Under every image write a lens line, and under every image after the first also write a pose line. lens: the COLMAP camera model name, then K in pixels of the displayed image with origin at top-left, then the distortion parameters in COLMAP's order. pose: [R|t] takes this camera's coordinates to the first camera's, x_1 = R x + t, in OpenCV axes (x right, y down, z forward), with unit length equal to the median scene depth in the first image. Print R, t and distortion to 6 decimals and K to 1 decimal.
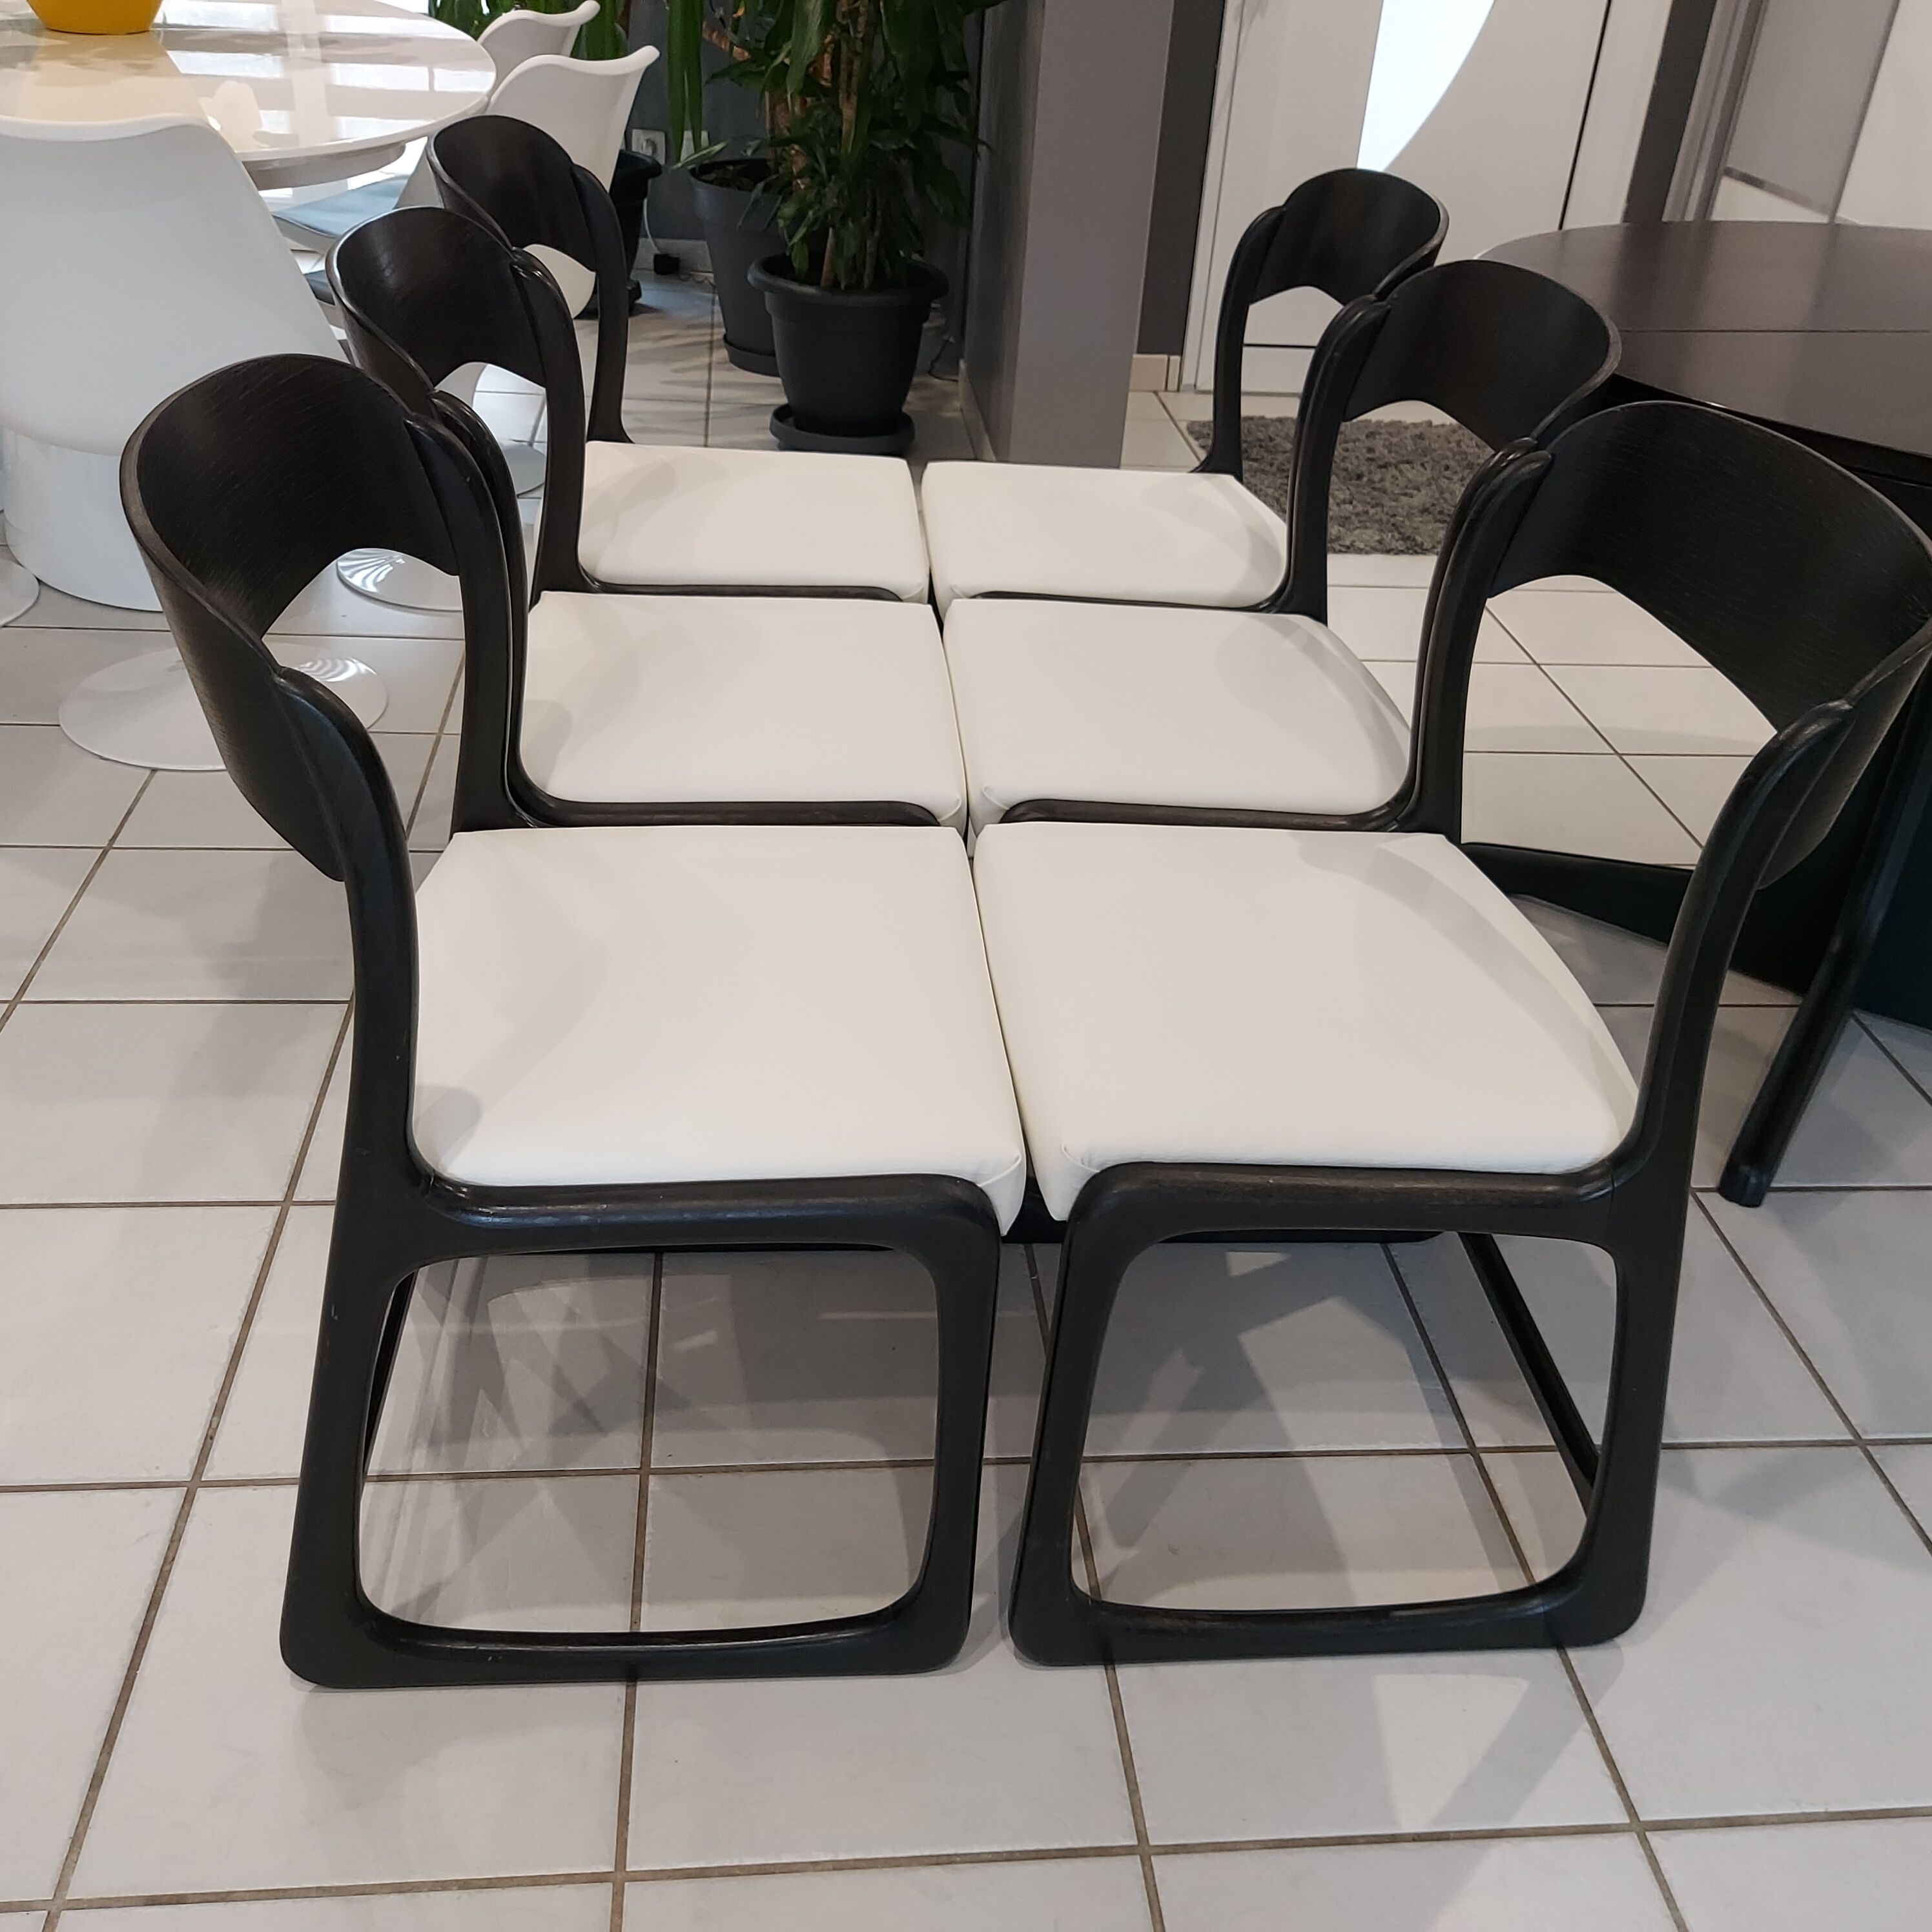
lens RADIAL K [[1904.0, 0, 966.0], [0, 1904.0, 966.0], [0, 0, 1]] dist [0.060881, -0.014172]
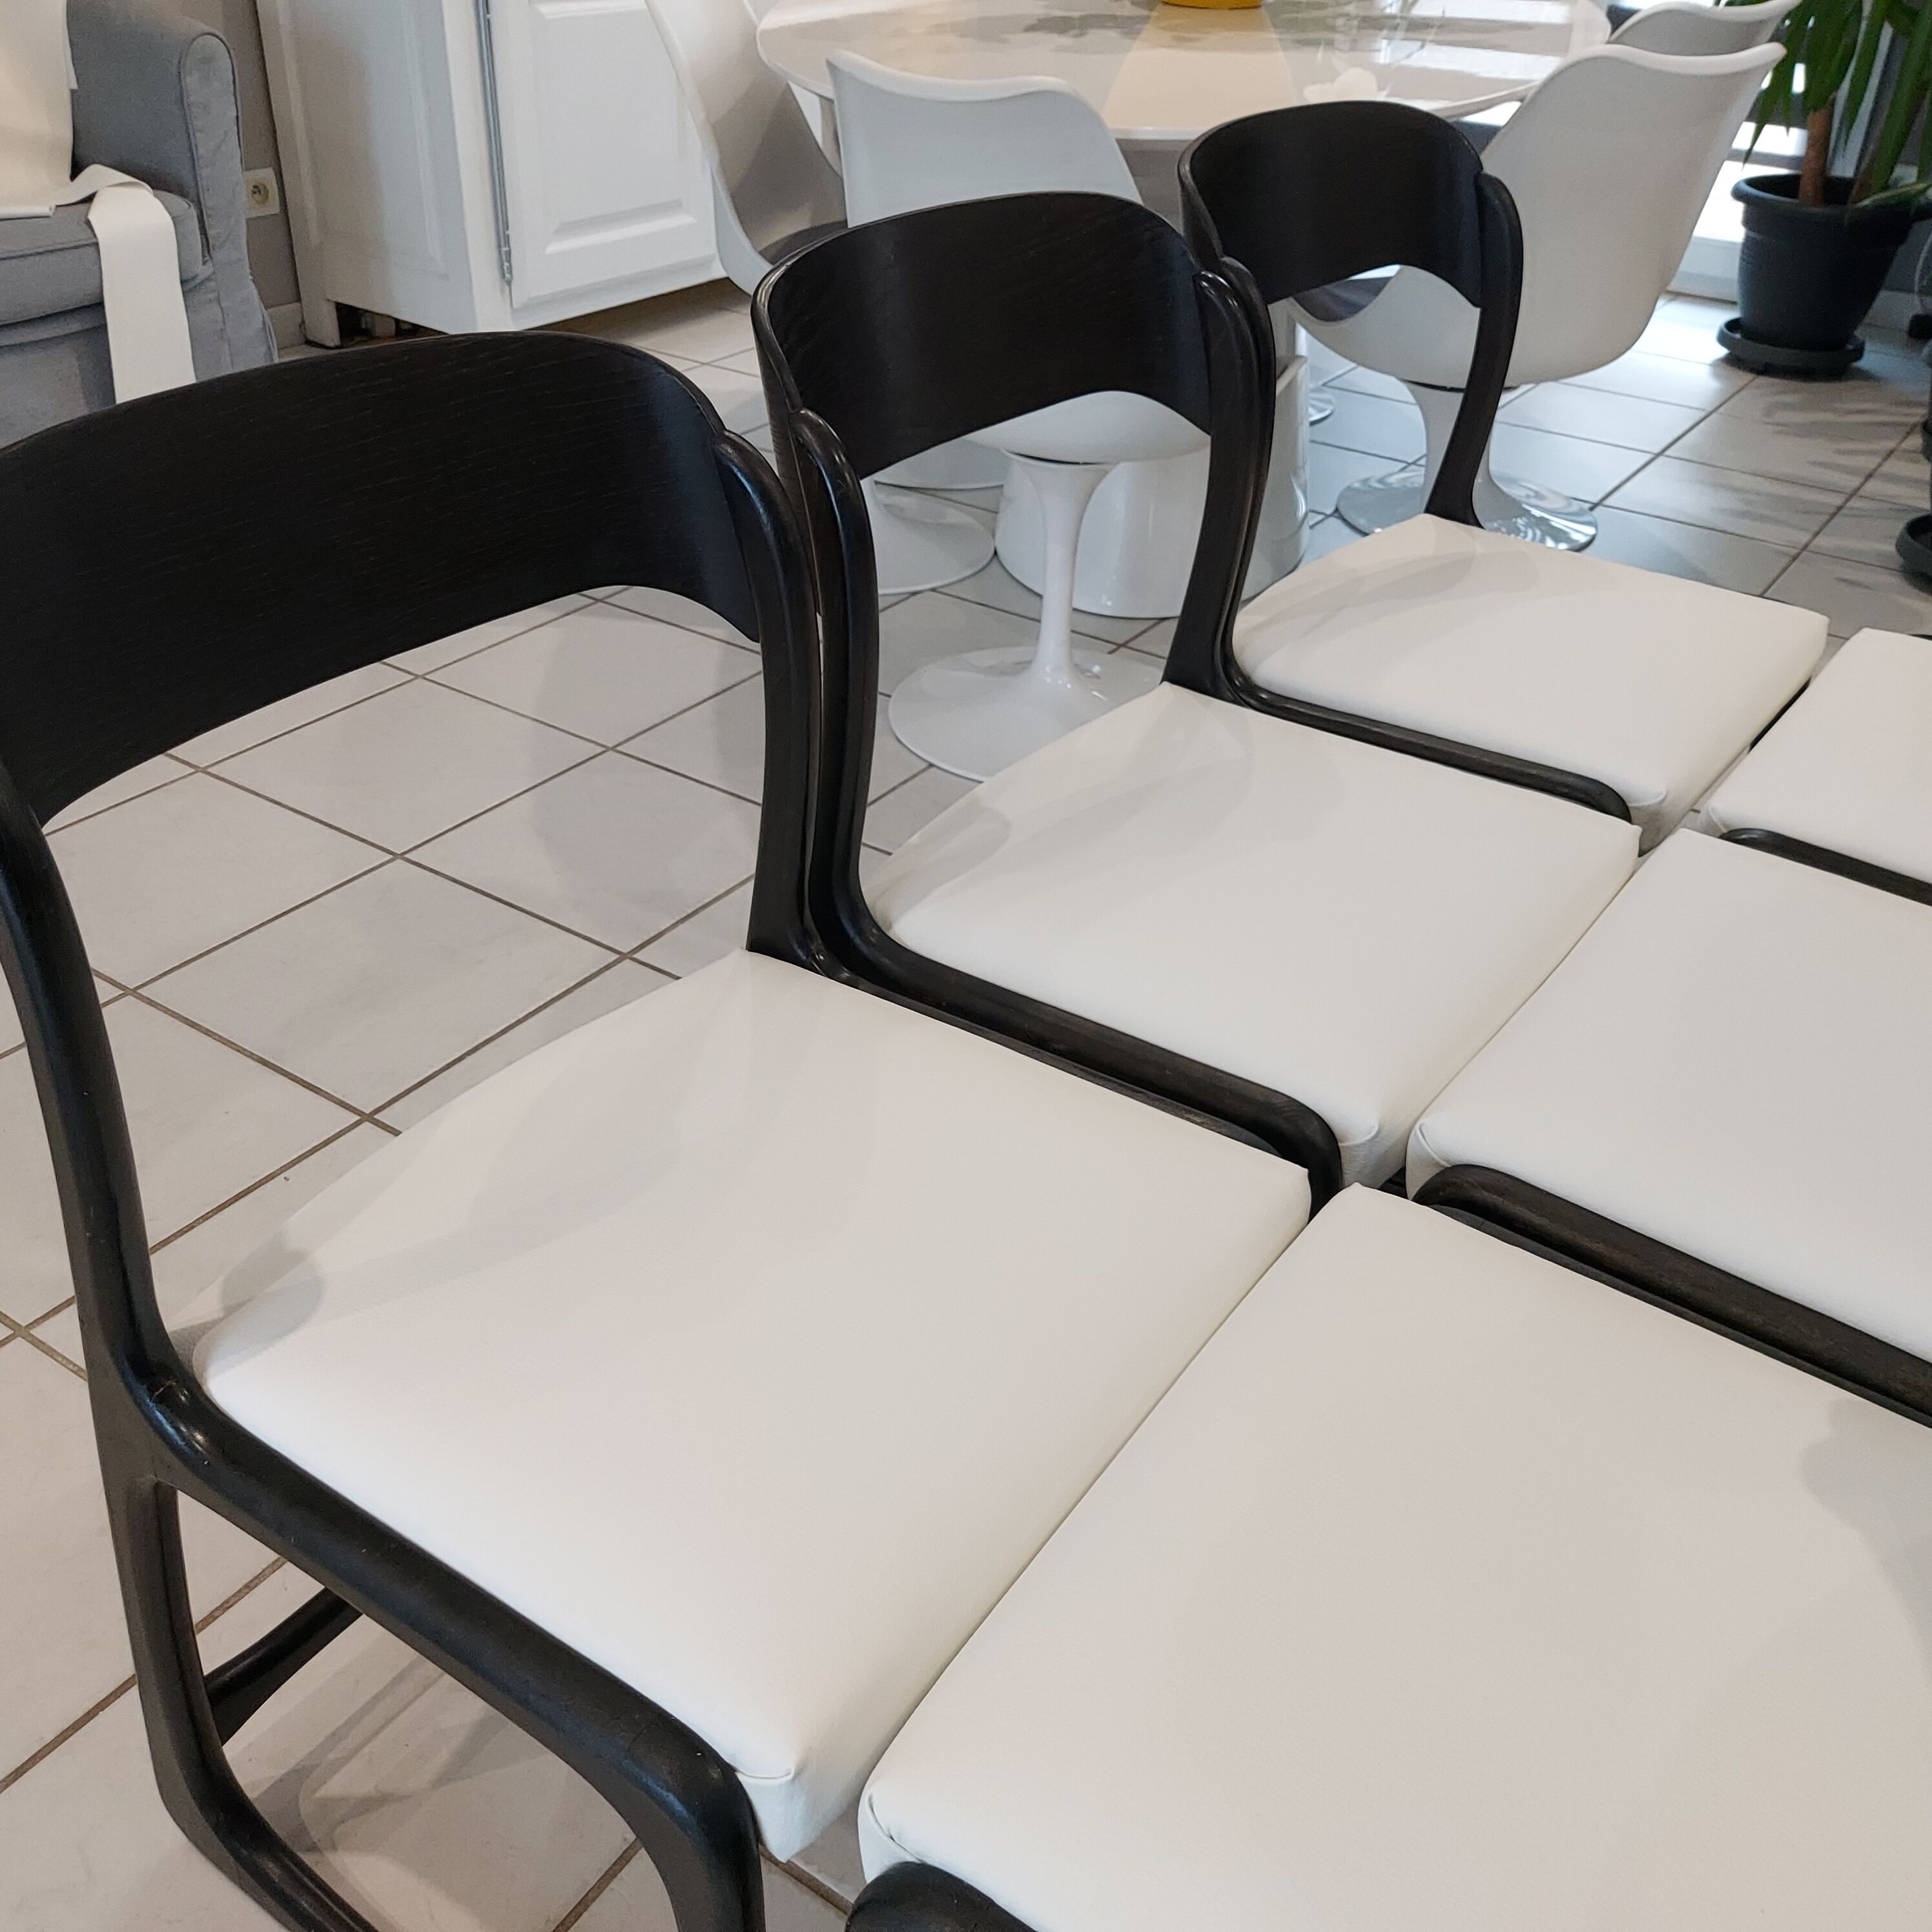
lens RADIAL K [[1904.0, 0, 966.0], [0, 1904.0, 966.0], [0, 0, 1]] dist [0.060881, -0.014172]
pose [[0.768443, 0.316860, -0.555964, 0.169783], [-0.322784, 0.942108, 0.090788, -0.110500], [0.552545, 0.109691, 0.826234, 0.260294]]
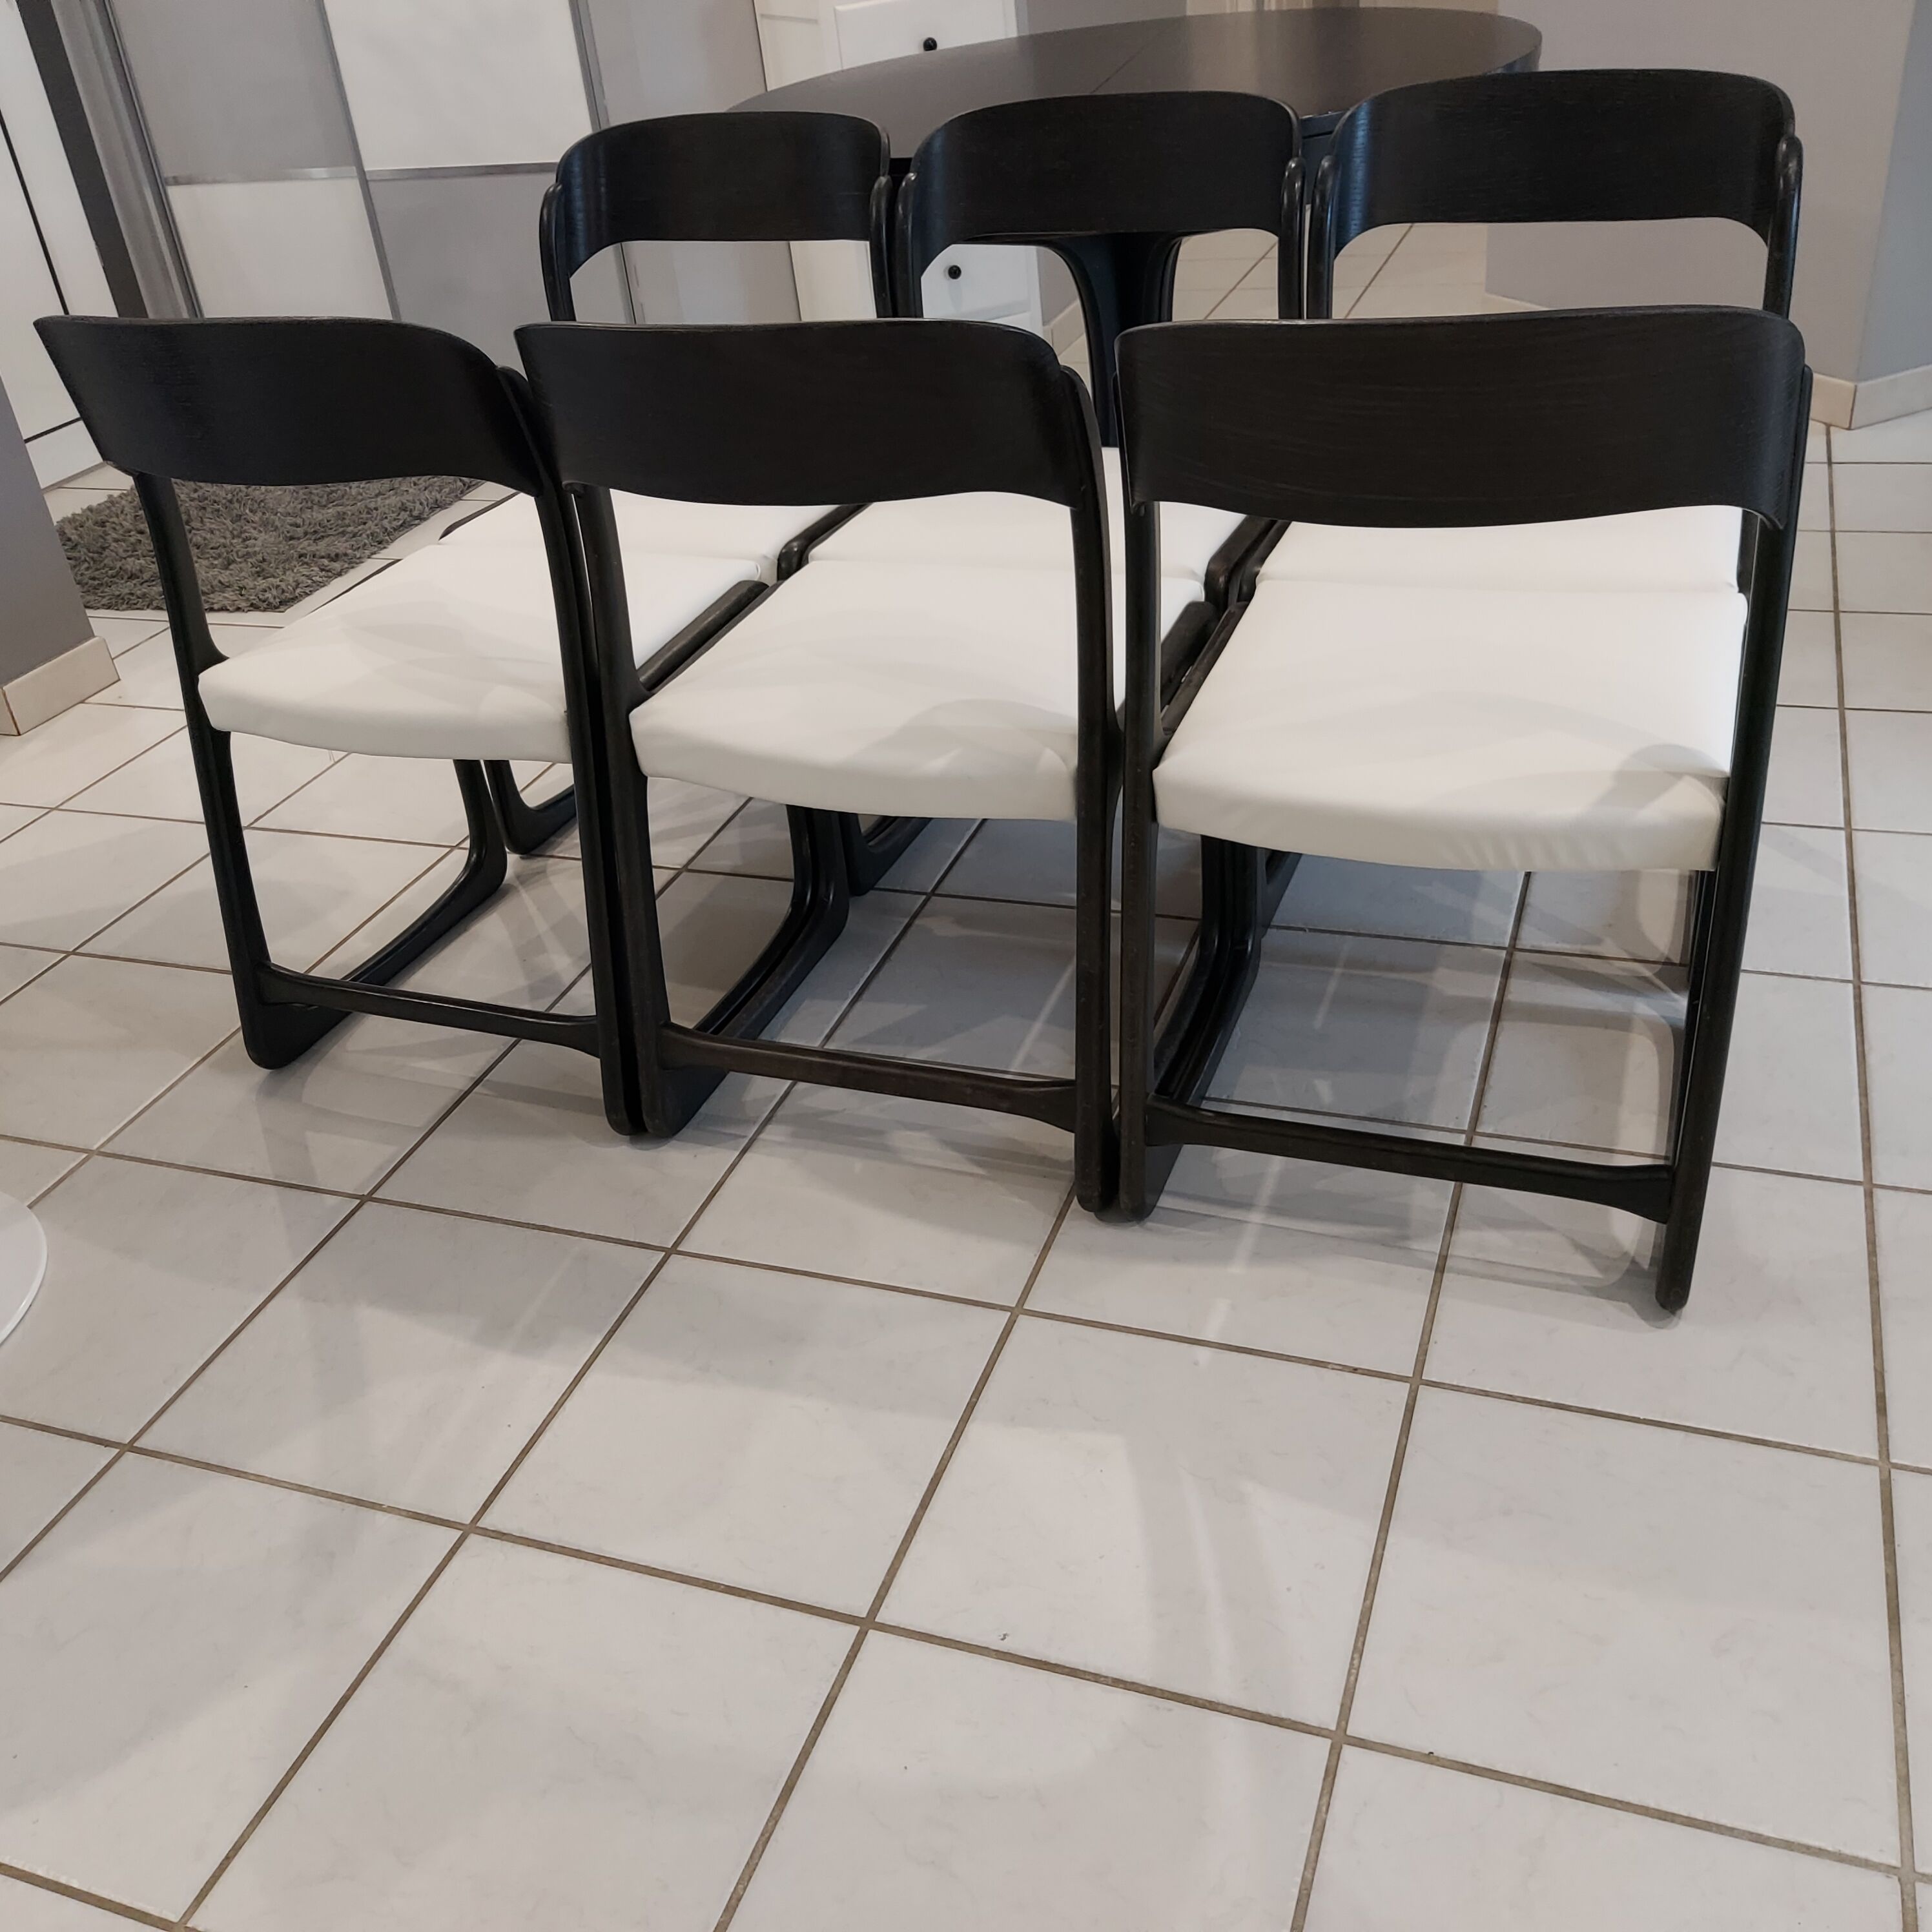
lens RADIAL K [[1873.8, 0, 966.0], [0, 1873.8, 966.0], [0, 0, 1]] dist [0.040471, -0.042478]
pose [[0.417900, -0.558716, 0.716377, -0.733870], [0.576567, 0.772490, 0.266138, -0.209403], [-0.702090, 0.301820, 0.644961, 0.299856]]
